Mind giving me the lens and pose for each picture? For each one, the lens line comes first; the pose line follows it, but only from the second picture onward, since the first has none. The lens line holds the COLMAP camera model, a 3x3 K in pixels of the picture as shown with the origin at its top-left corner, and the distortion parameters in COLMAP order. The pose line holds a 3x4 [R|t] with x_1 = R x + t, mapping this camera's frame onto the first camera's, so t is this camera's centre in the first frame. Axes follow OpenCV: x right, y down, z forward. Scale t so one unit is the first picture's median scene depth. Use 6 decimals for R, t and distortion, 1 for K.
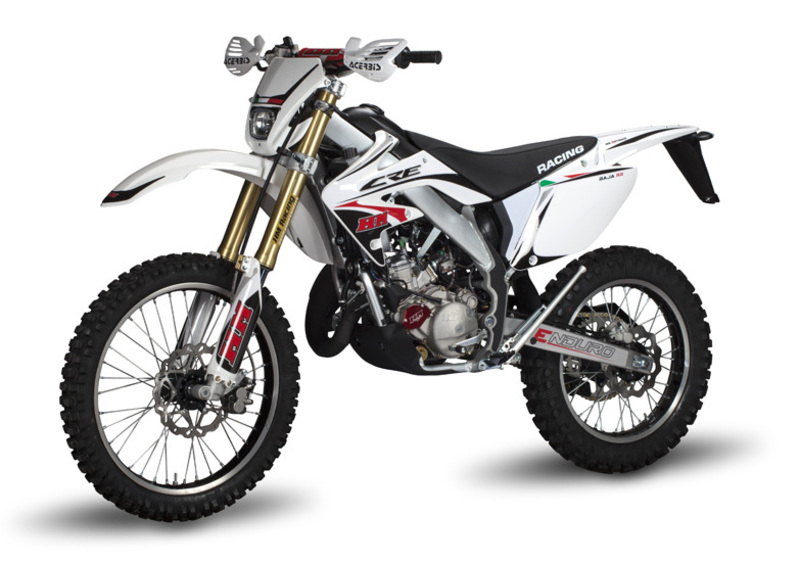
lens RADIAL K [[2308.5, 0, 400.0], [0, 2308.5, 282.0], [0, 0, 1]] dist [-0.031193, 21.882197]
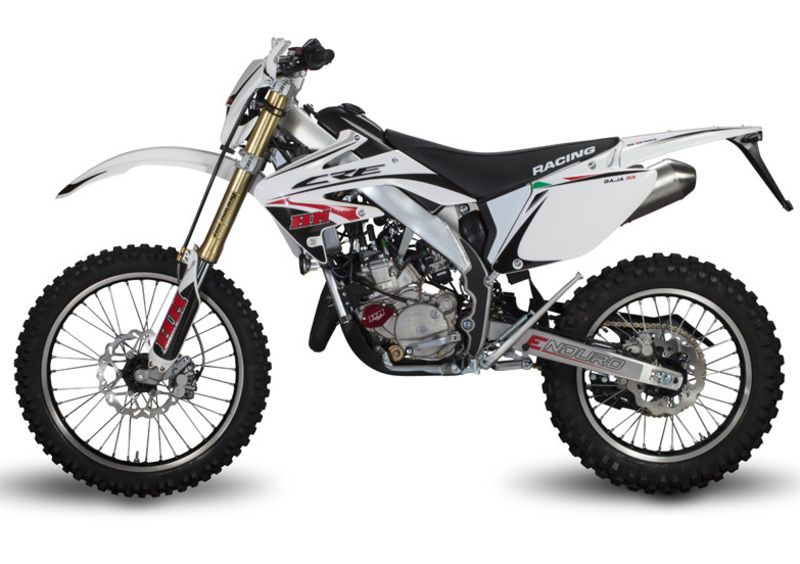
lens RADIAL K [[2308.5, 0, 400.0], [0, 2308.5, 282.0], [0, 0, 1]] dist [-0.031193, 21.882197]
pose [[0.851721, 0.036780, -0.522703, 0.531740], [-0.038662, 0.999226, 0.007312, -0.007173], [0.522567, 0.013981, 0.852484, 0.148373]]
